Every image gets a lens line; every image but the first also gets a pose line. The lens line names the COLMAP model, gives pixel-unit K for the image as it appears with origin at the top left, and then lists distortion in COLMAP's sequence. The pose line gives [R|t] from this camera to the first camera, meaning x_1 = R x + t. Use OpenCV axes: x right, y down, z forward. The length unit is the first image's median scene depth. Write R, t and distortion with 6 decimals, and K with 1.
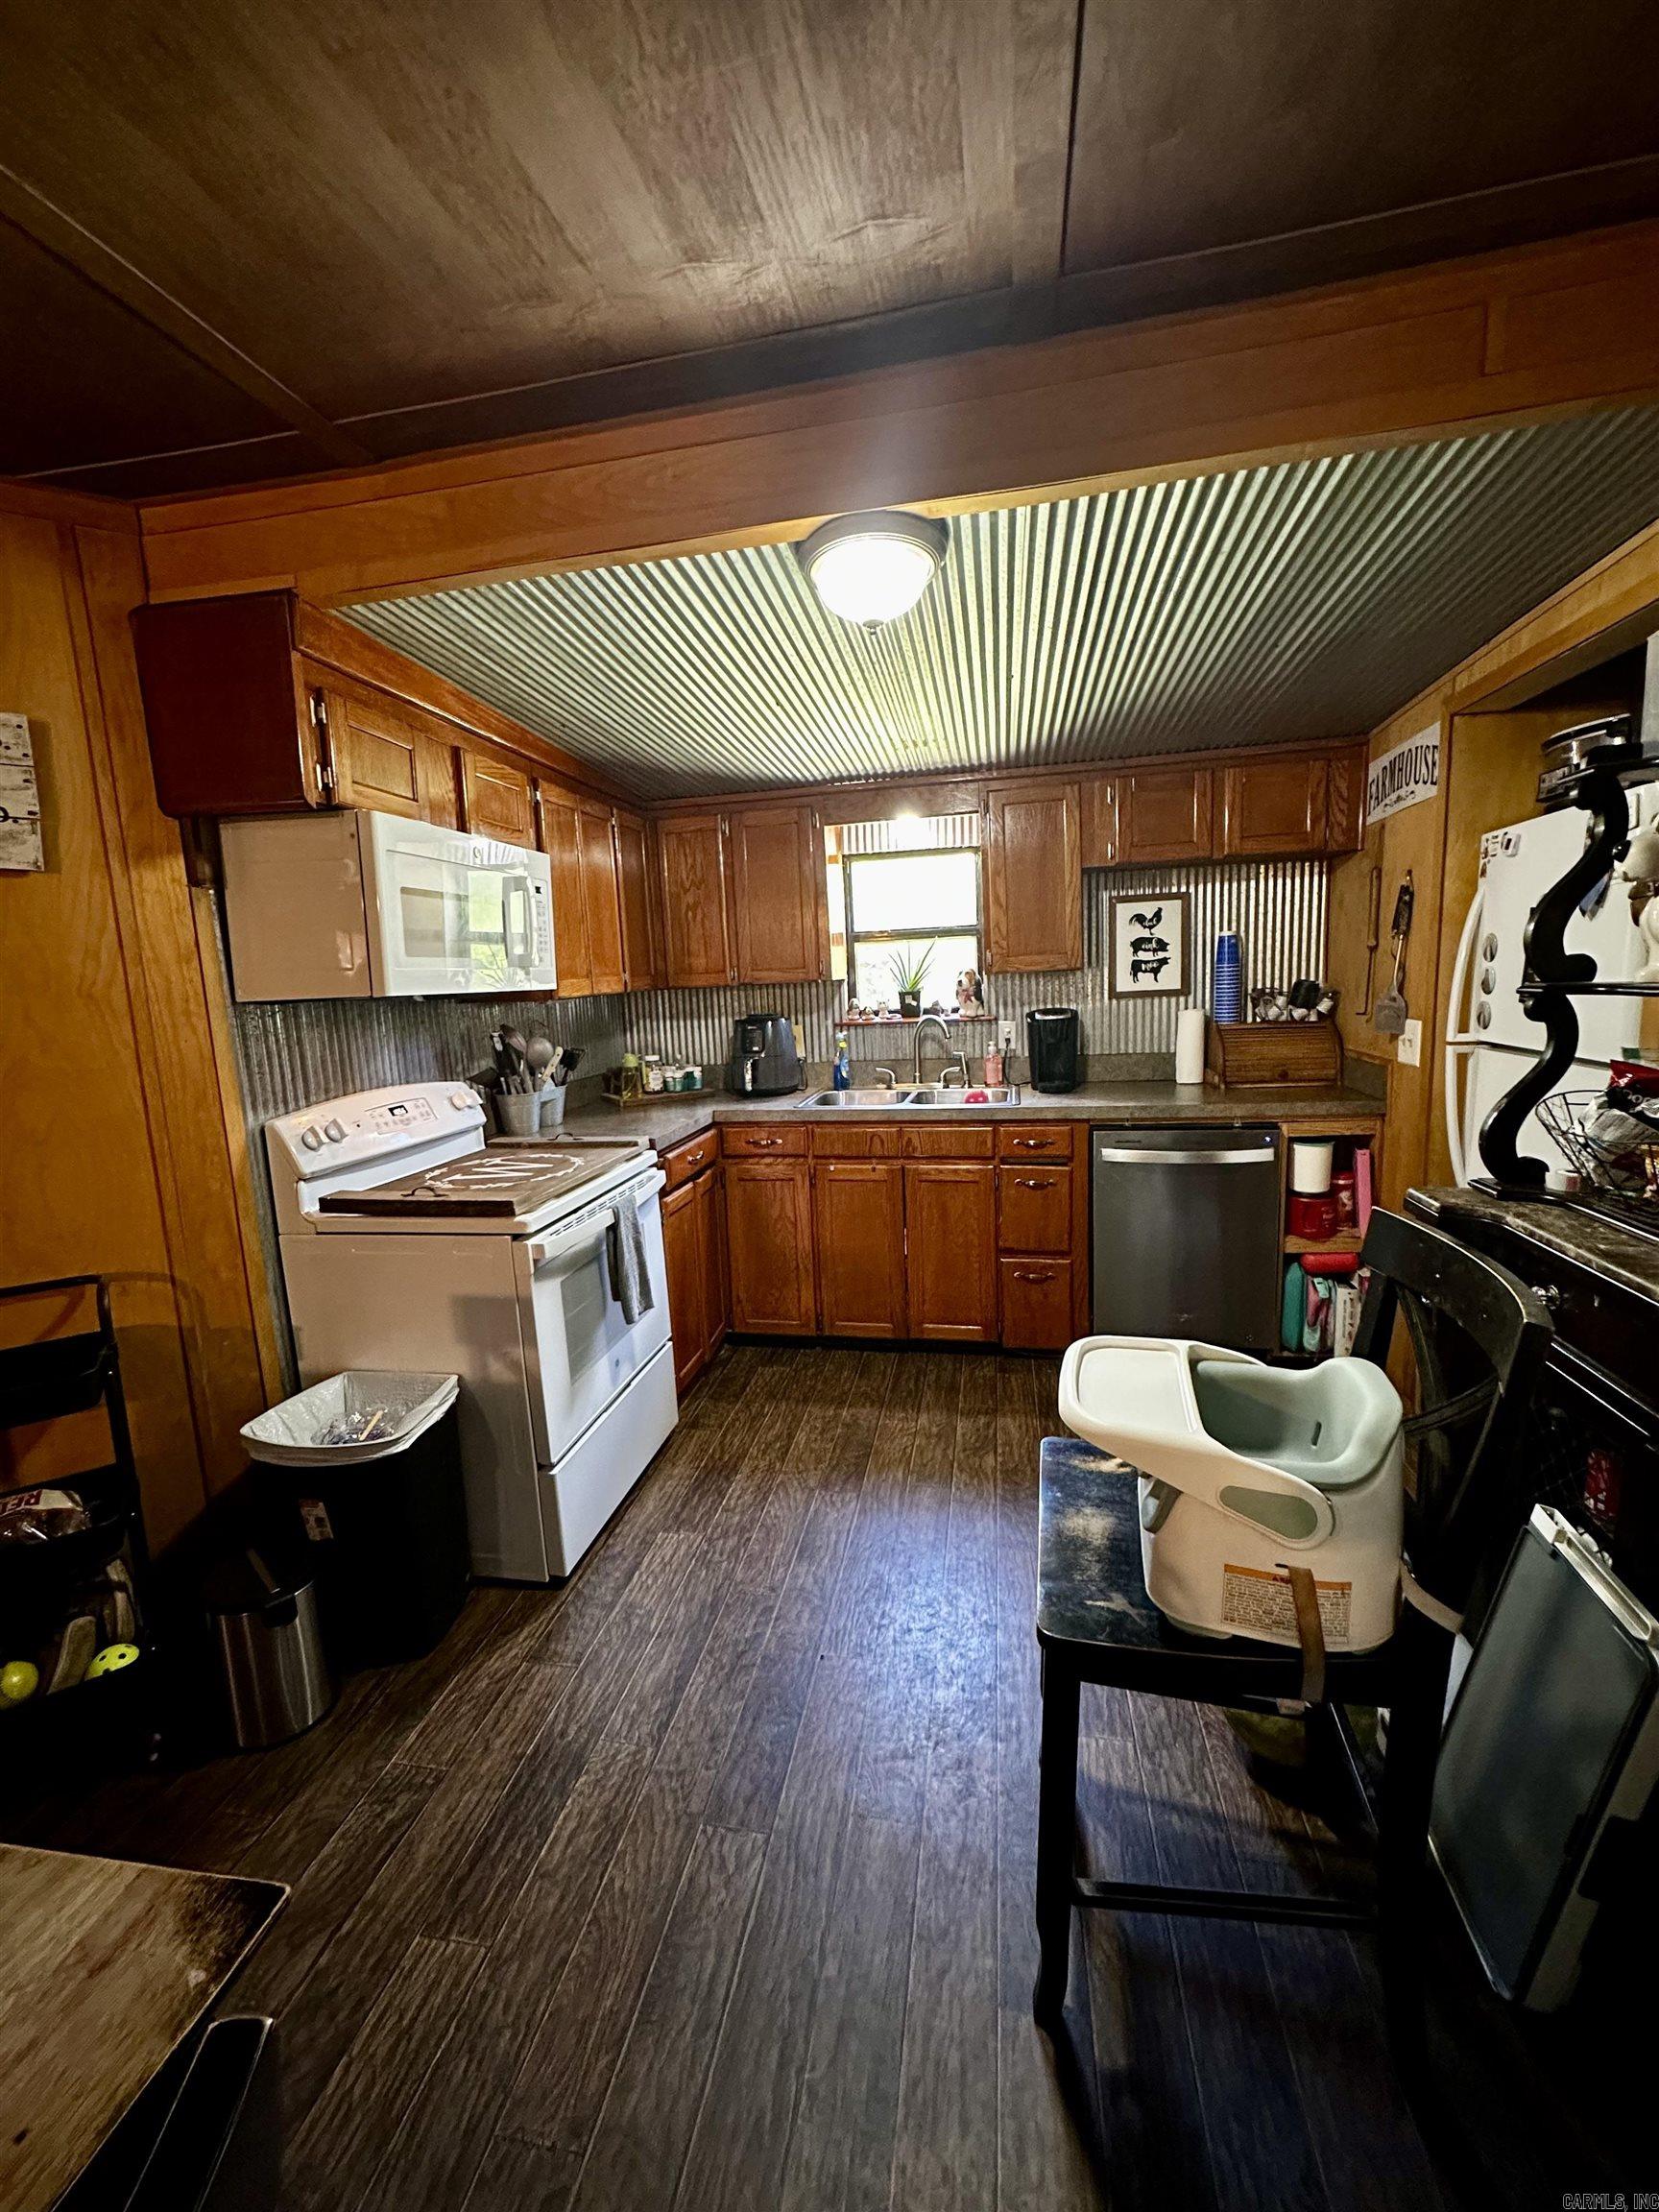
lens RADIAL K [[874.7, 0, 841.7], [0, 874.7, 1104.8], [0, 0, 1]] dist [-0.001694, 0.000610]
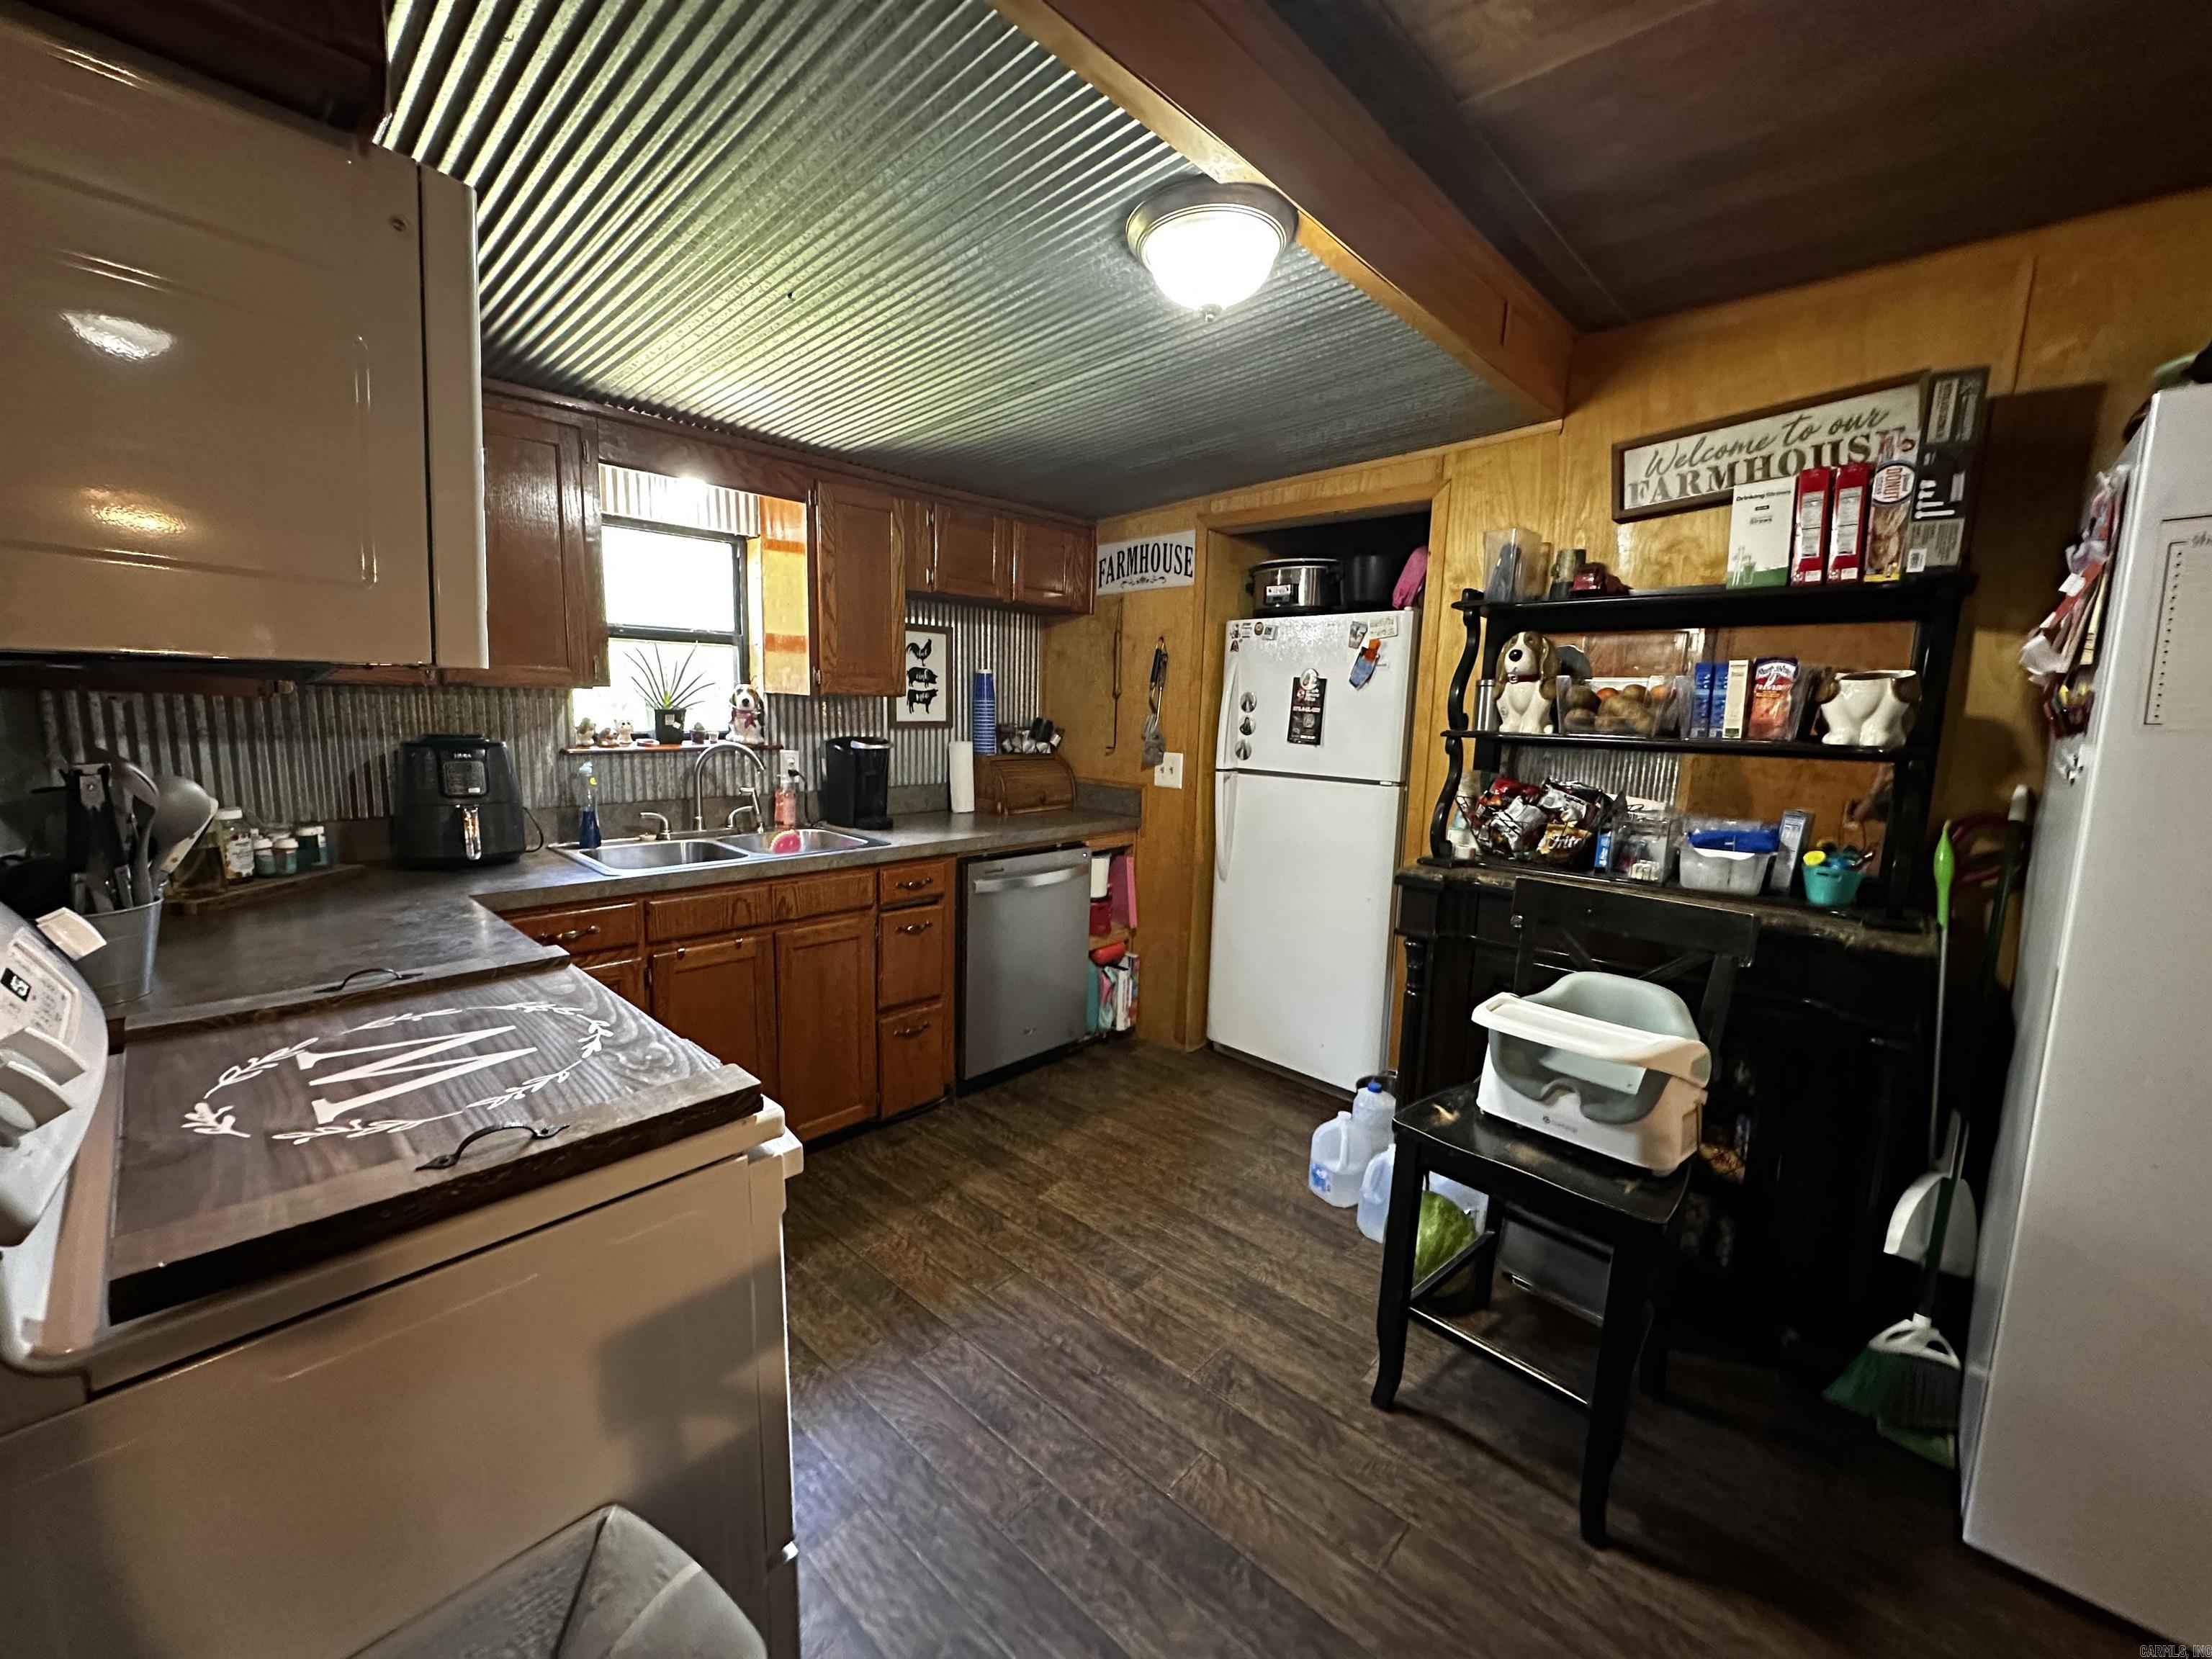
lens RADIAL K [[874.7, 0, 1110.7], [0, 874.7, 828.7], [0, 0, 1]] dist [-0.001694, 0.000610]
pose [[0.526842, -0.063561, 0.847584, -0.399375], [0.074409, 0.996820, 0.028501, -0.021916], [-0.846700, 0.048052, 0.529896, 0.305619]]
